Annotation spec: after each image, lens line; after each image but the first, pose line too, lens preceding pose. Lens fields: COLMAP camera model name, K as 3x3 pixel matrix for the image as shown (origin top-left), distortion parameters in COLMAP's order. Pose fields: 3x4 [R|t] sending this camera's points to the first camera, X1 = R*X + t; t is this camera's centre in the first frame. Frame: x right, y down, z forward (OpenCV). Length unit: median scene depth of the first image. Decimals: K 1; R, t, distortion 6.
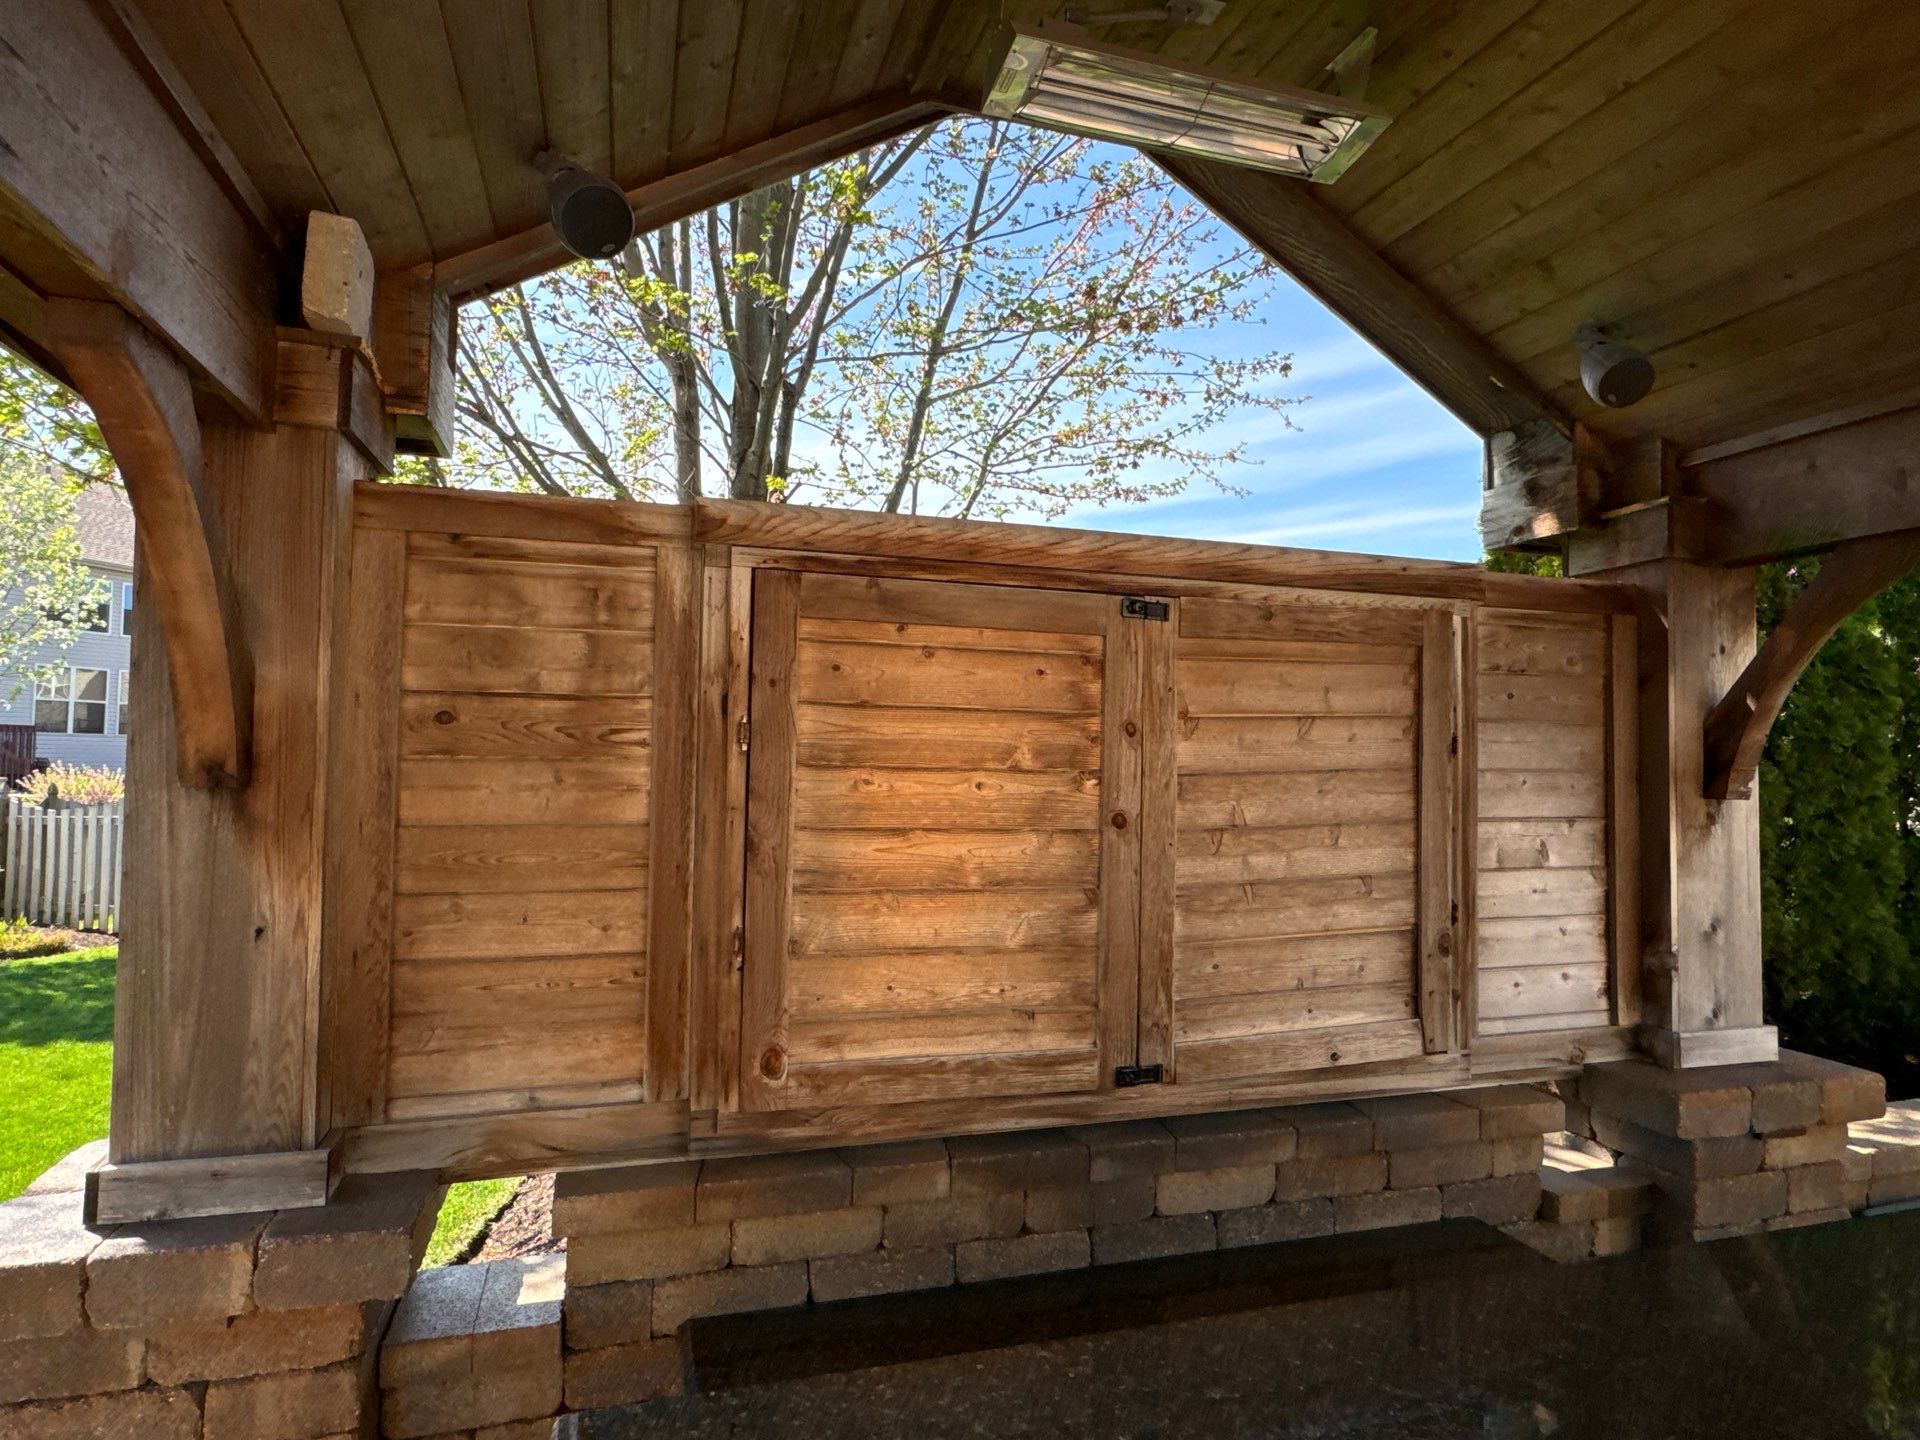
lens RADIAL K [[1093.5, 0, 959.7], [0, 1093.5, 721.3], [0, 0, 1]] dist [-0.003342, 0.000525]
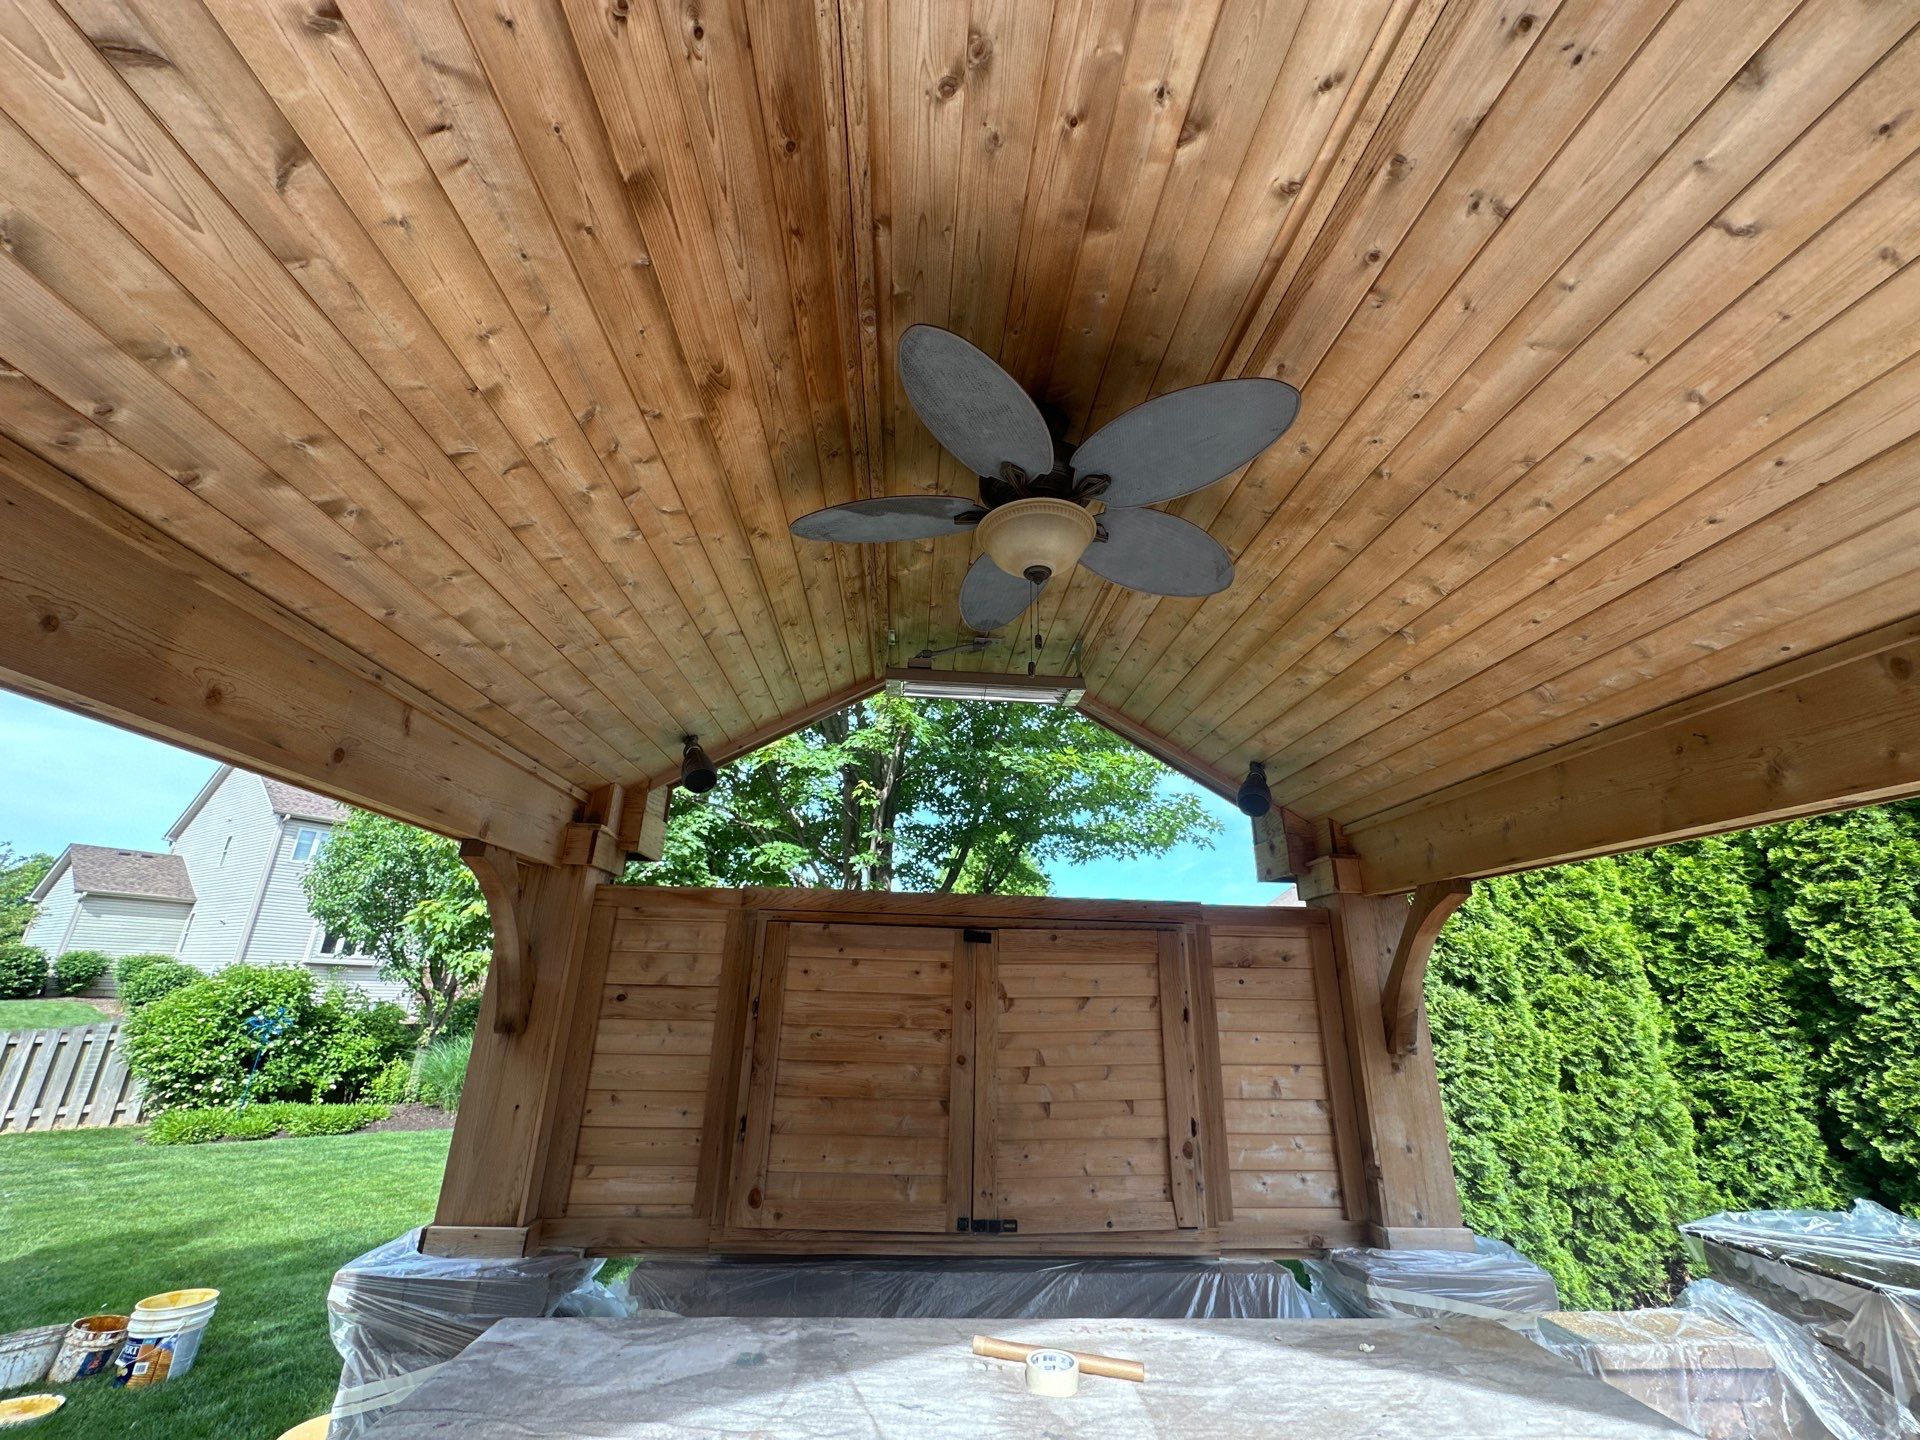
lens RADIAL K [[768.4, 0, 958.1], [0, 768.4, 723.3], [0, 0, 1]] dist [-0.002852, 0.000057]
pose [[0.973576, -0.066794, -0.218376, 0.448179], [-0.002032, 0.953697, -0.300763, -0.055586], [0.228354, 0.293259, 0.928361, -0.322368]]
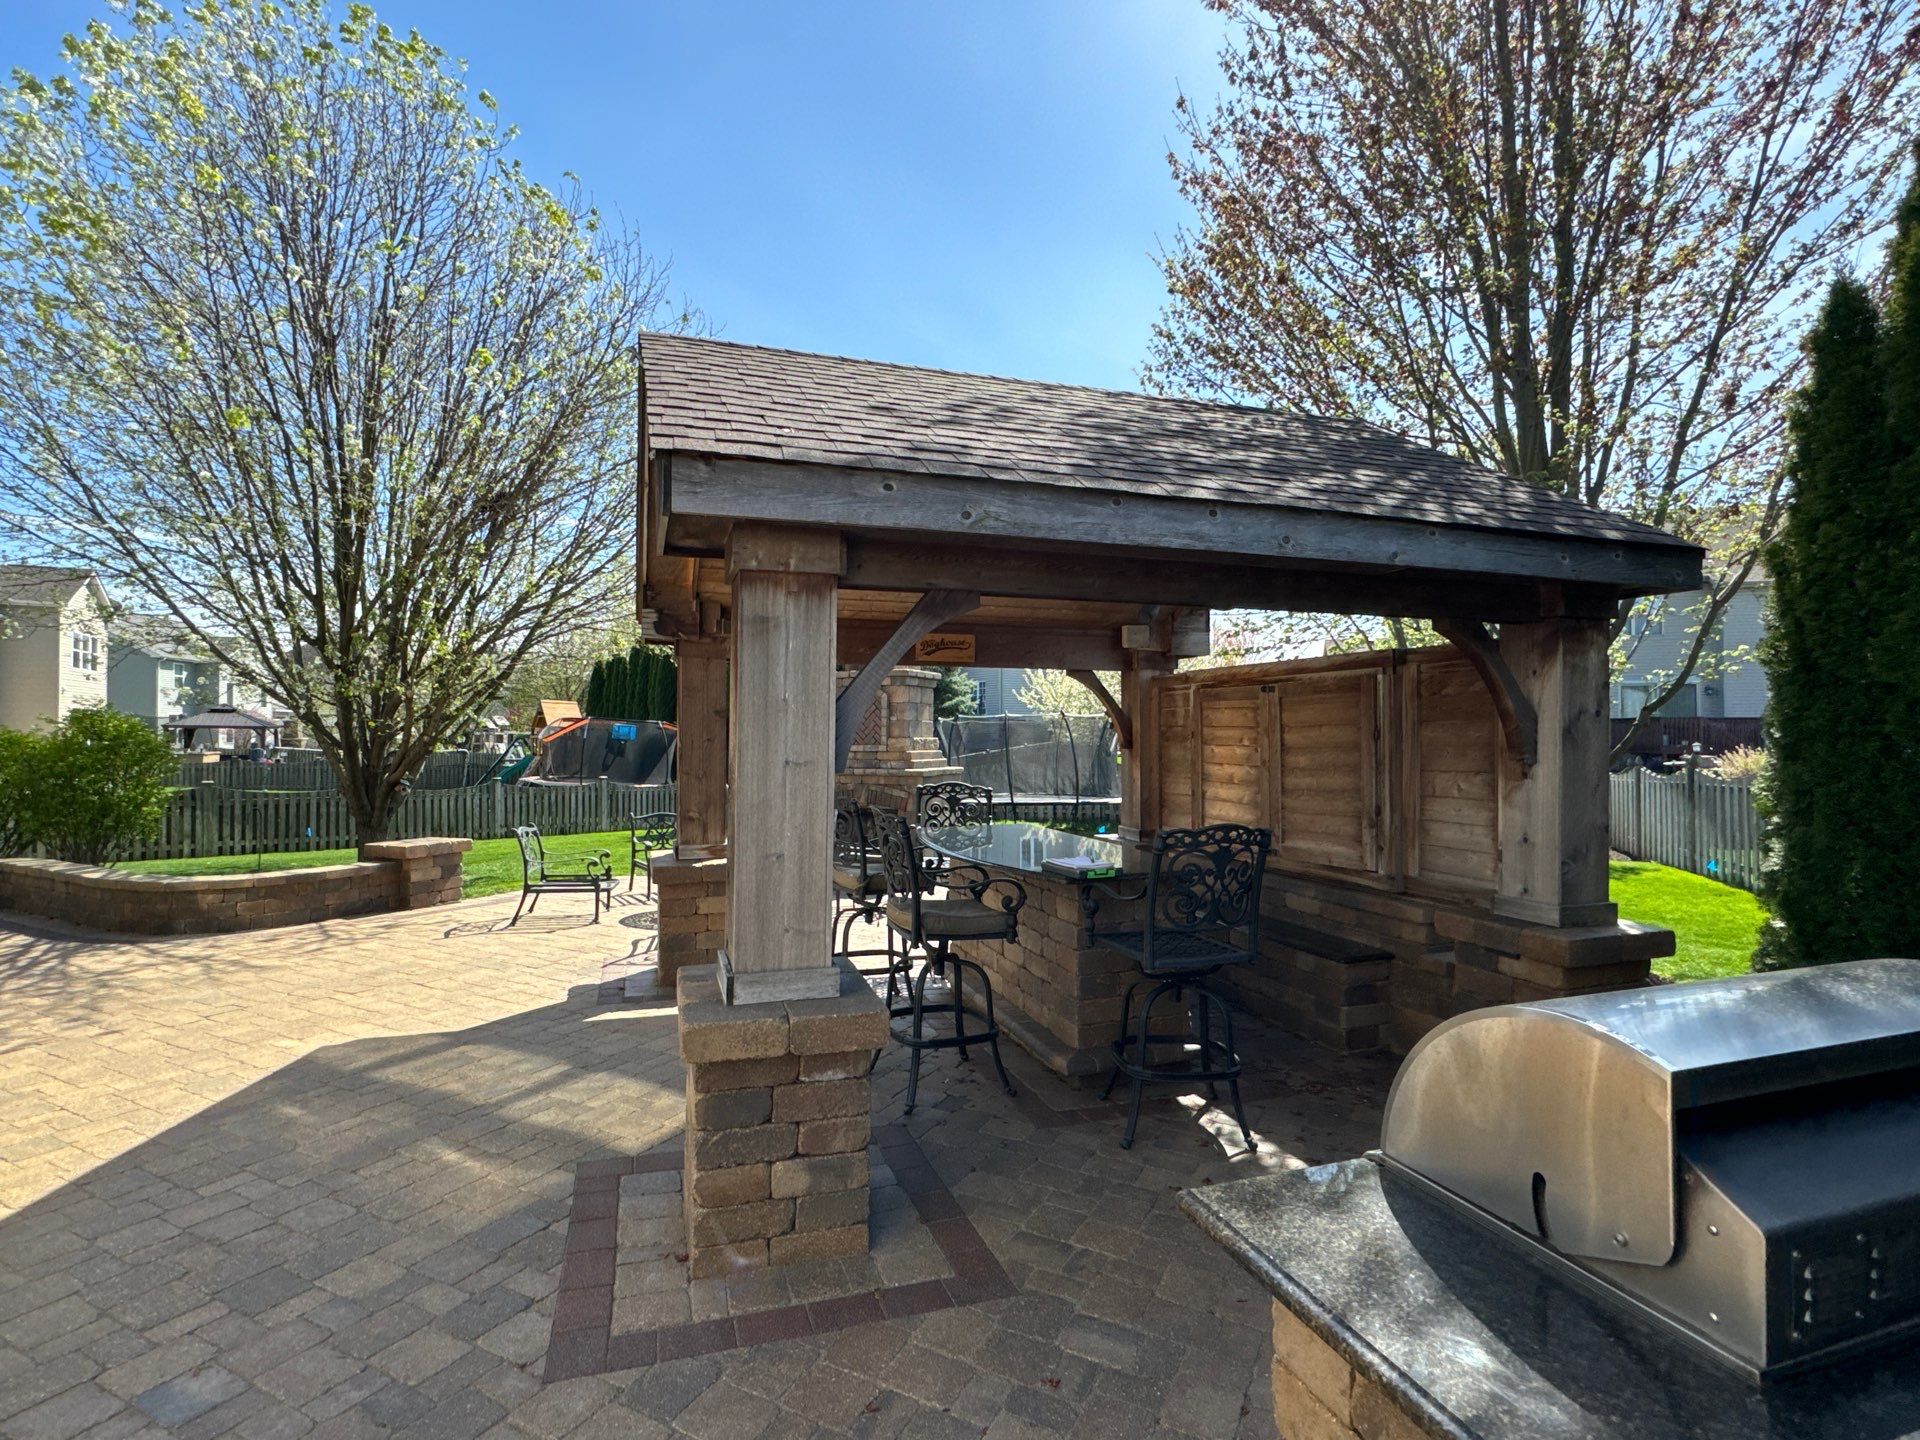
lens RADIAL K [[932.2, 0, 960.0], [0, 932.2, 720.0], [0, 0, 1]] dist [0.002184, 0.000609]
pose [[0.032127, -0.029811, -0.999039, 2.573064], [0.034976, 0.998976, -0.028685, 0.020569], [0.998872, -0.034021, 0.033137, 0.115016]]
